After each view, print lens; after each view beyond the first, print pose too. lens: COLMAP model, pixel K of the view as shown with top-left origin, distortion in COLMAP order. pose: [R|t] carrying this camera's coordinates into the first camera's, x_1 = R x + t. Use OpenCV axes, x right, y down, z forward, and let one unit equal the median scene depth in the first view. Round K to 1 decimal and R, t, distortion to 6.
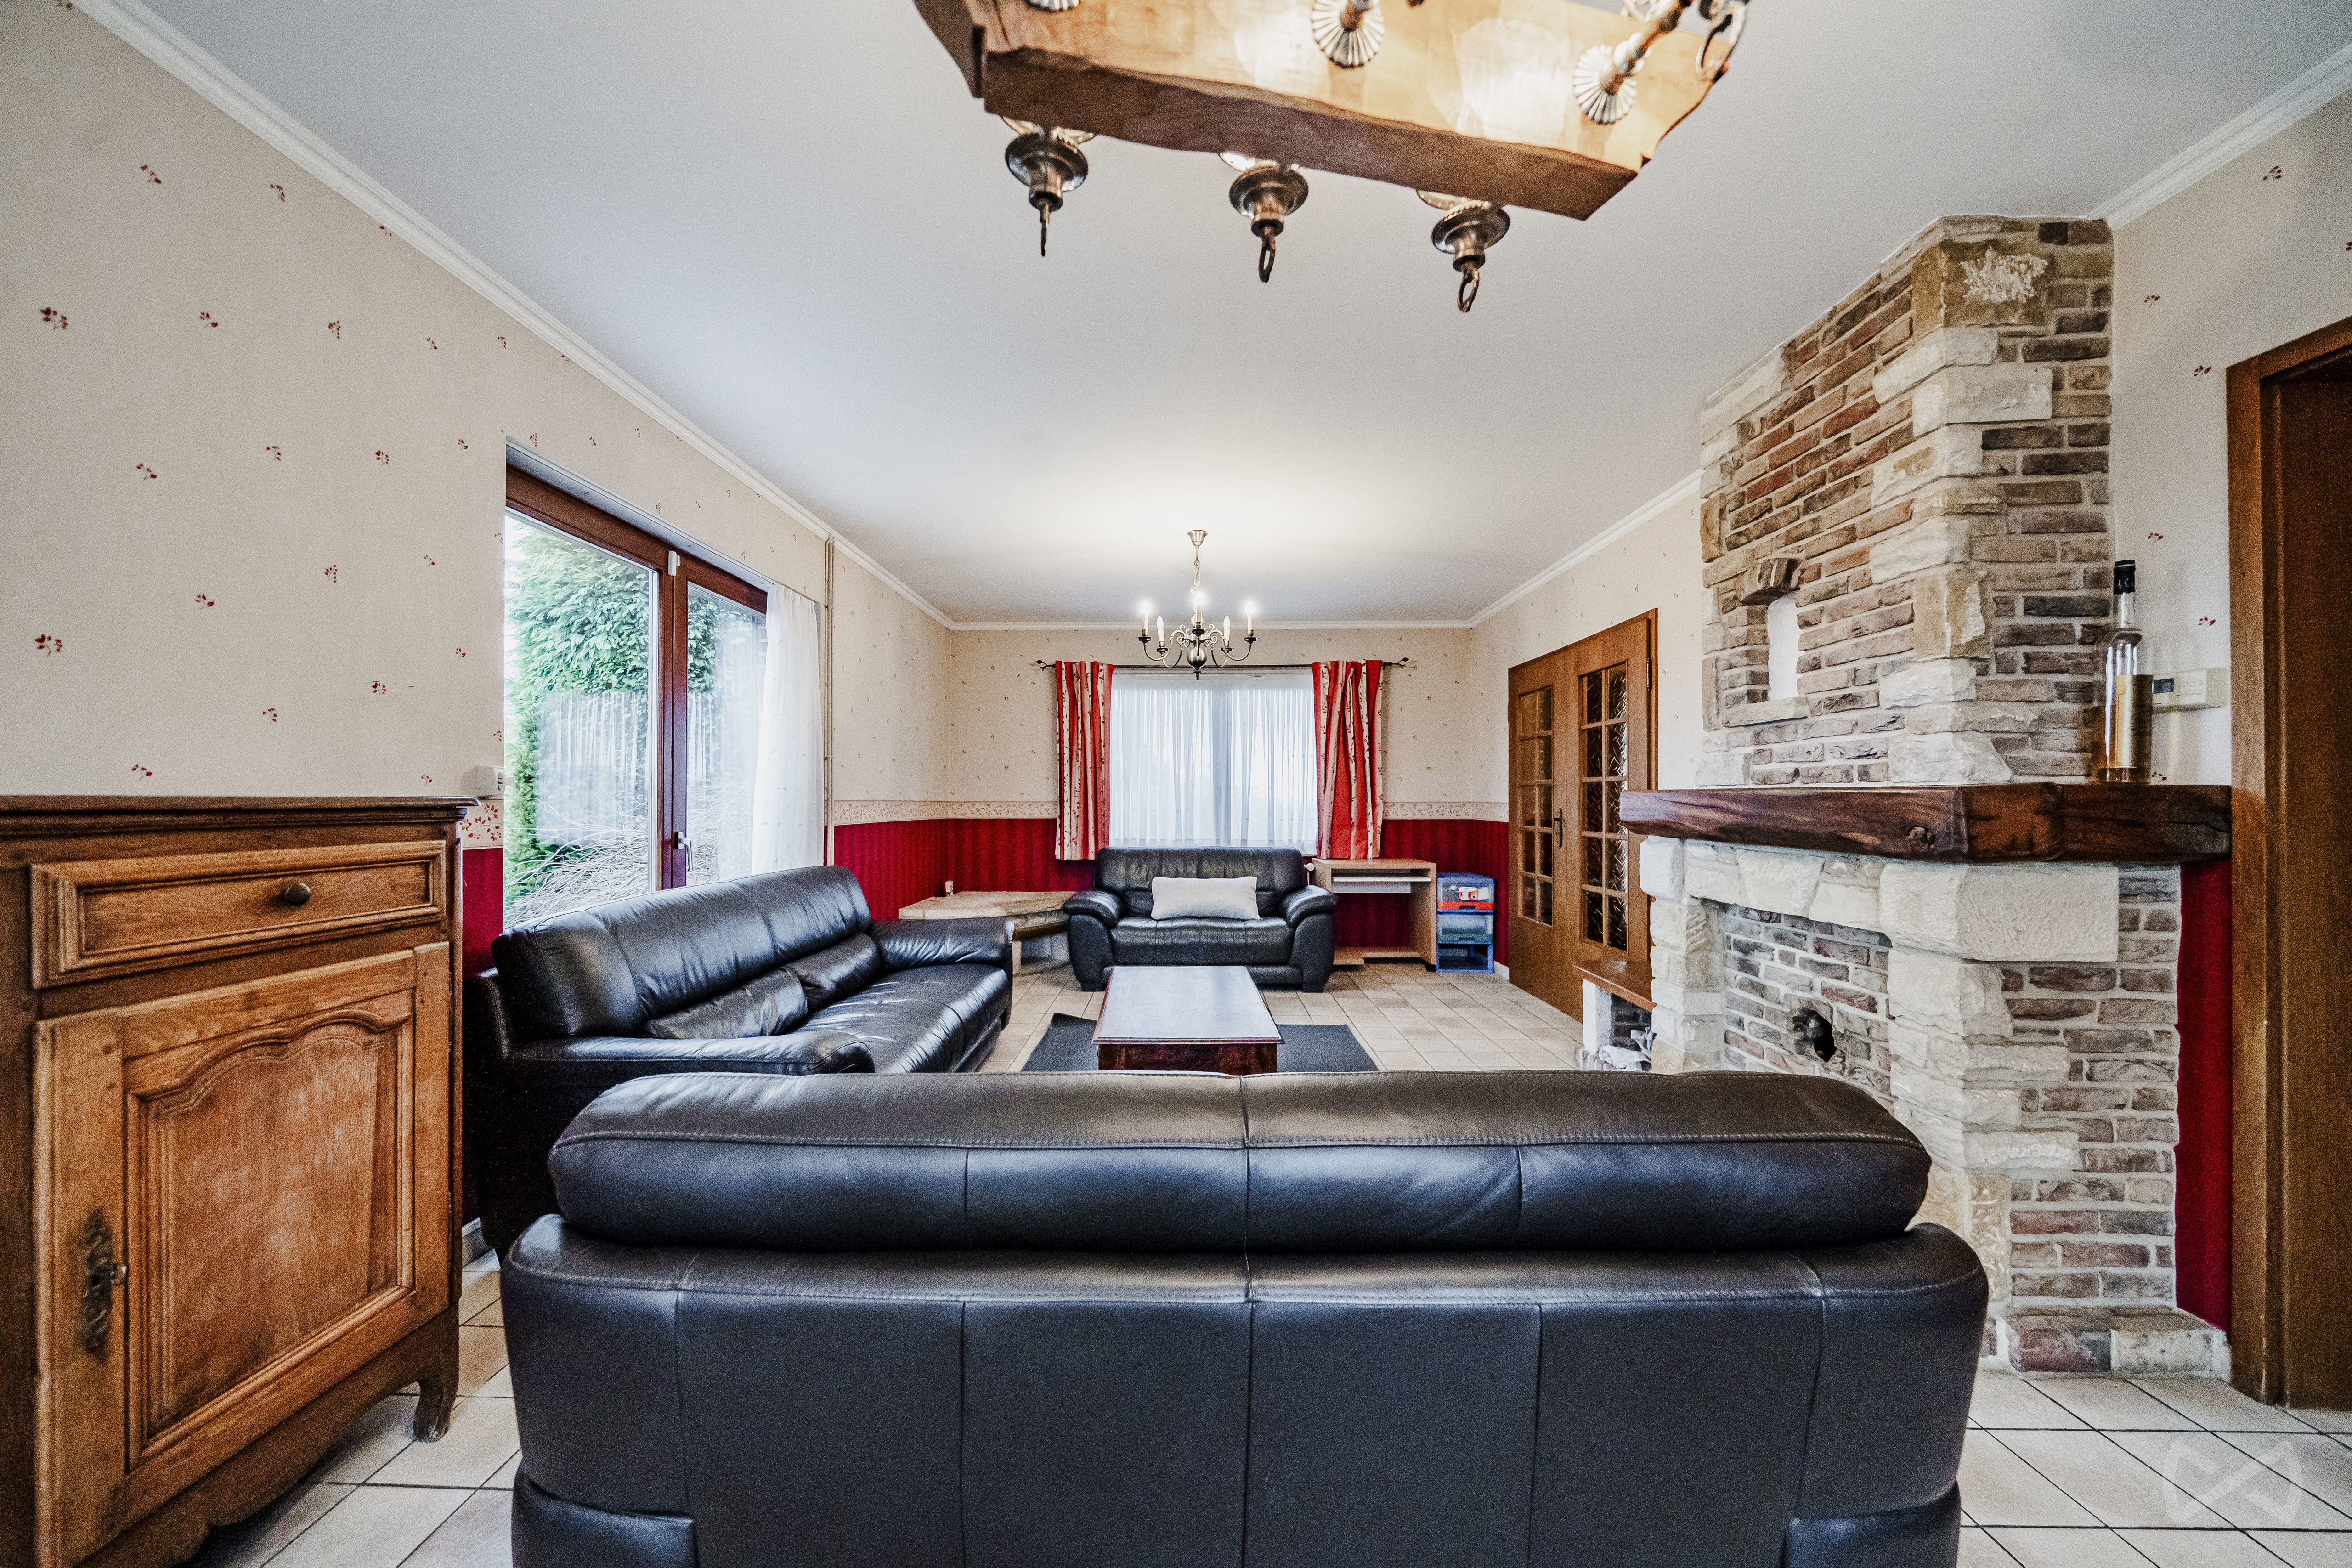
lens RADIAL K [[805.1, 0, 1172.6], [0, 805.1, 806.2], [0, 0, 1]] dist [-0.000070, -0.000011]
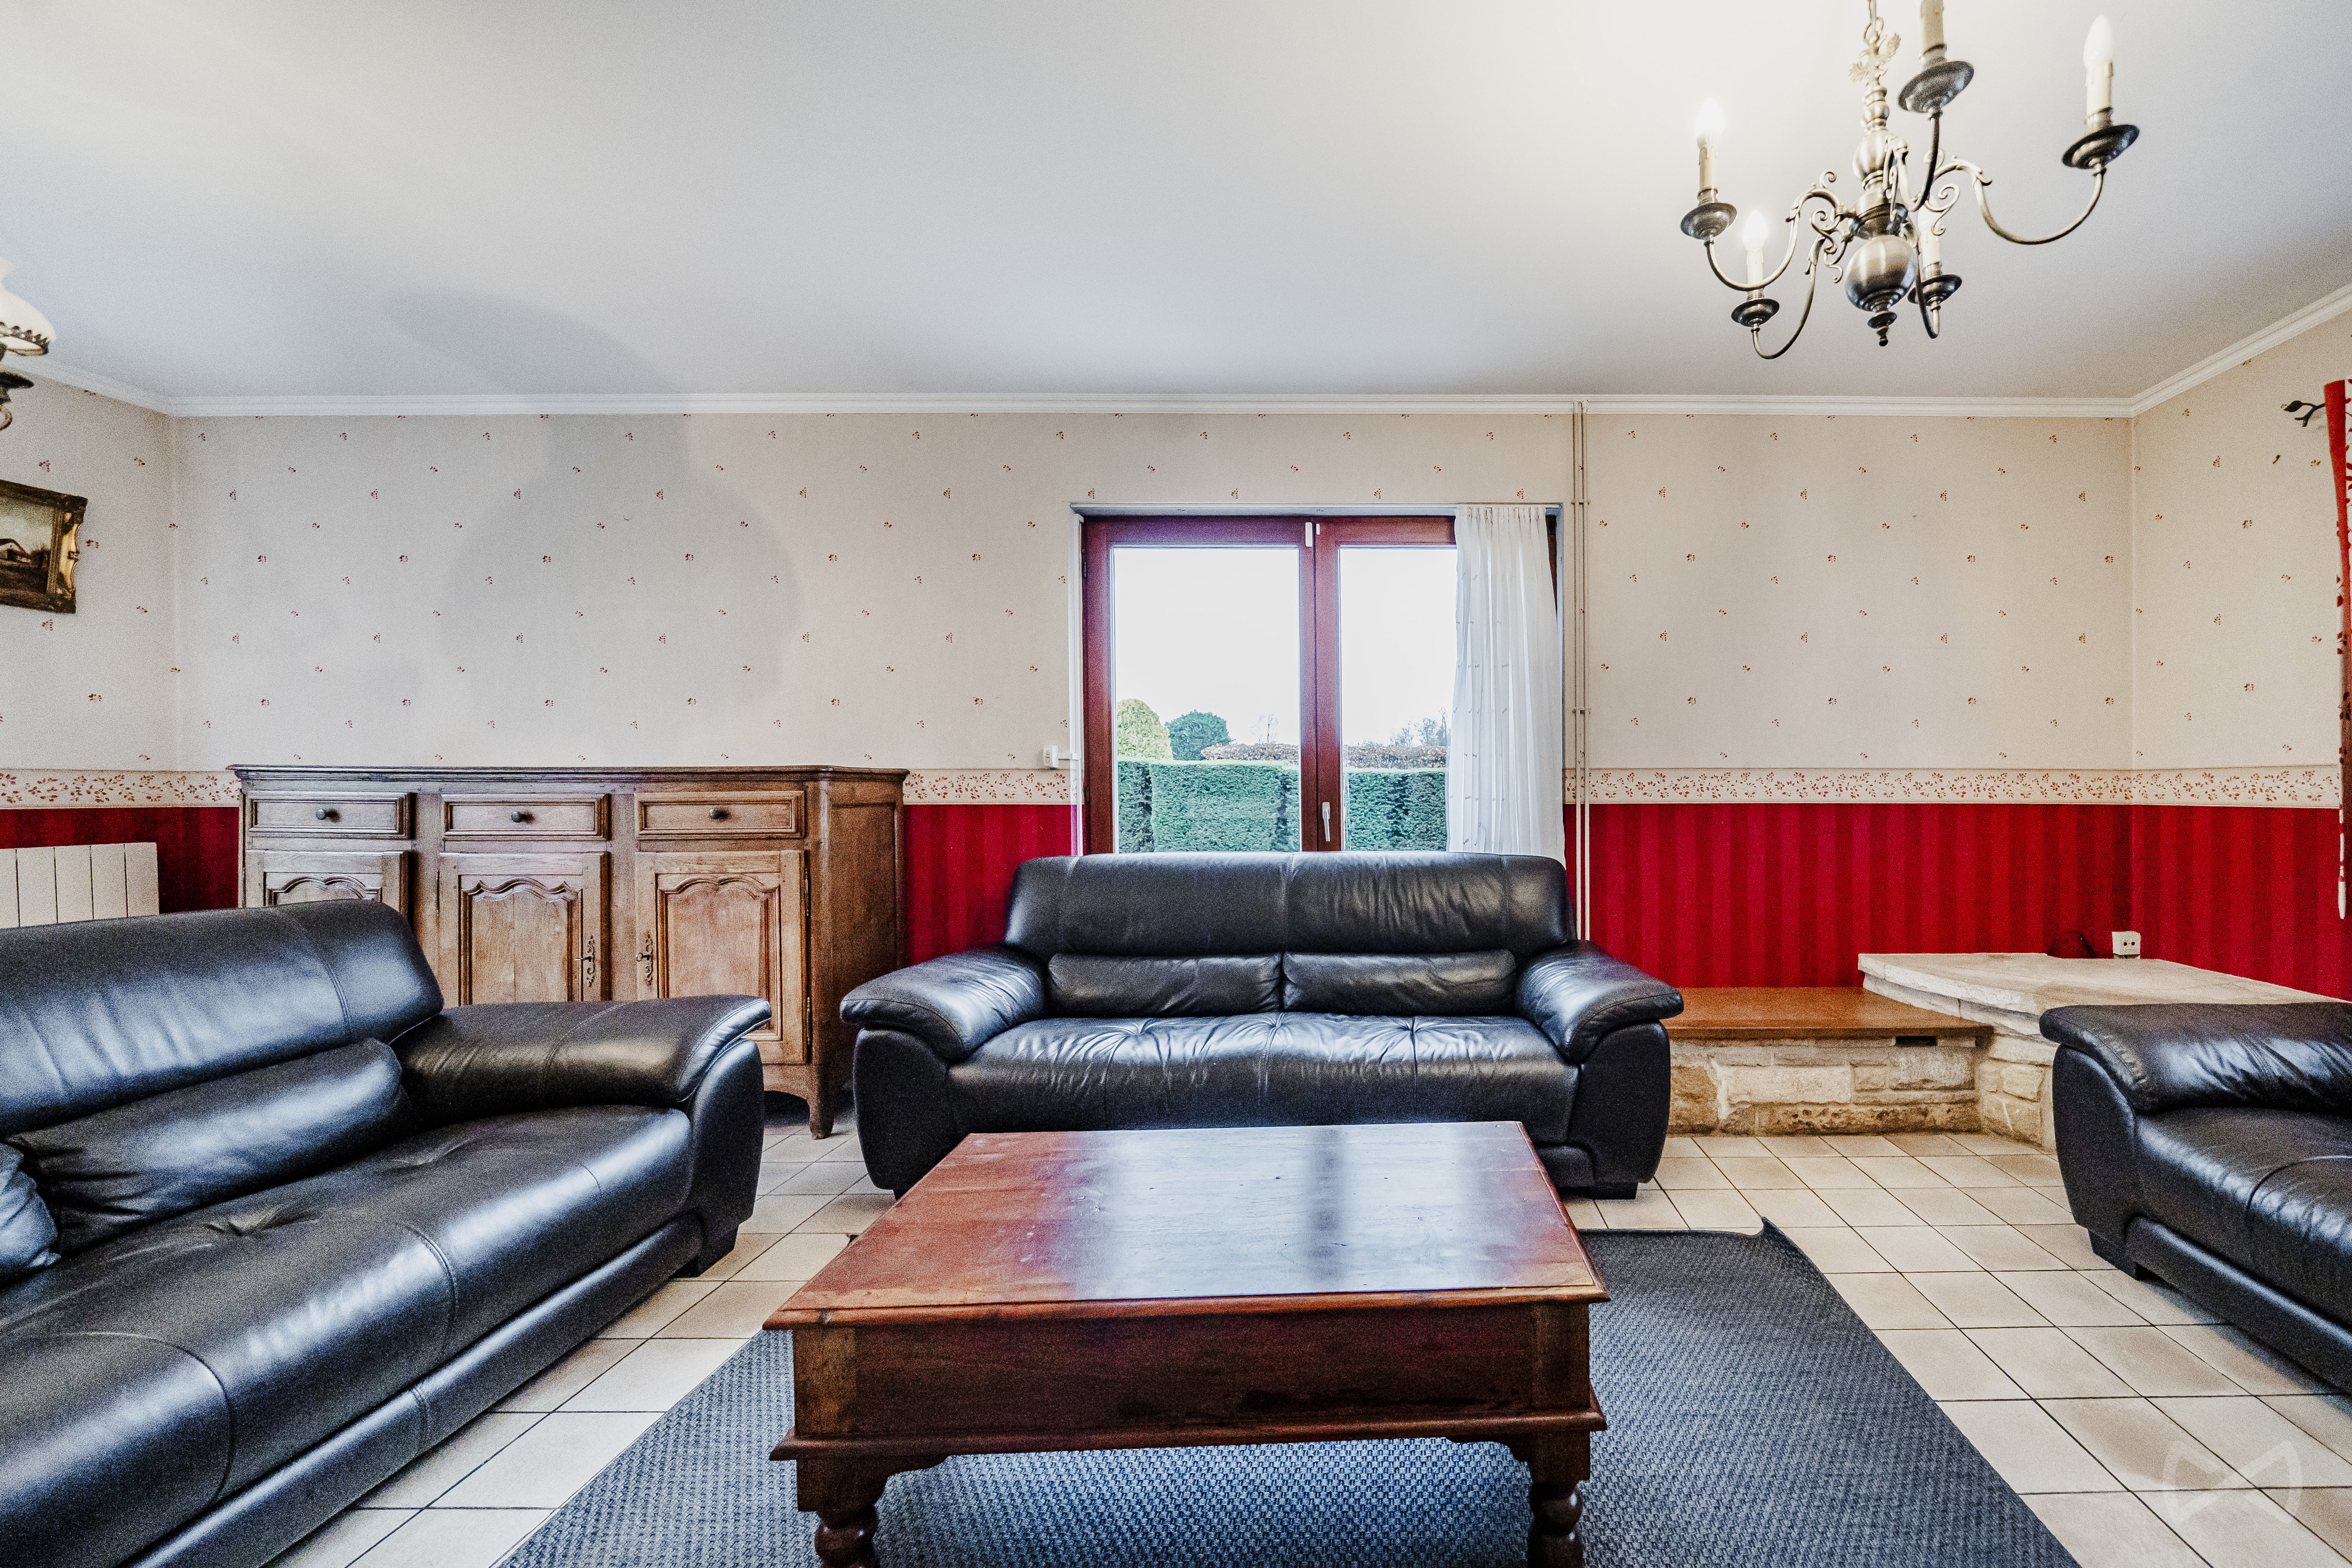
lens RADIAL K [[801.2, 0, 1176.0], [0, 801.2, 784.0], [0, 0, 1]] dist [0.000033, -0.000005]
pose [[0.038593, 0.011981, -0.999183, 0.894098], [-0.006640, 0.999909, 0.011733, 0.001928], [0.999233, 0.006181, 0.038669, 1.861537]]
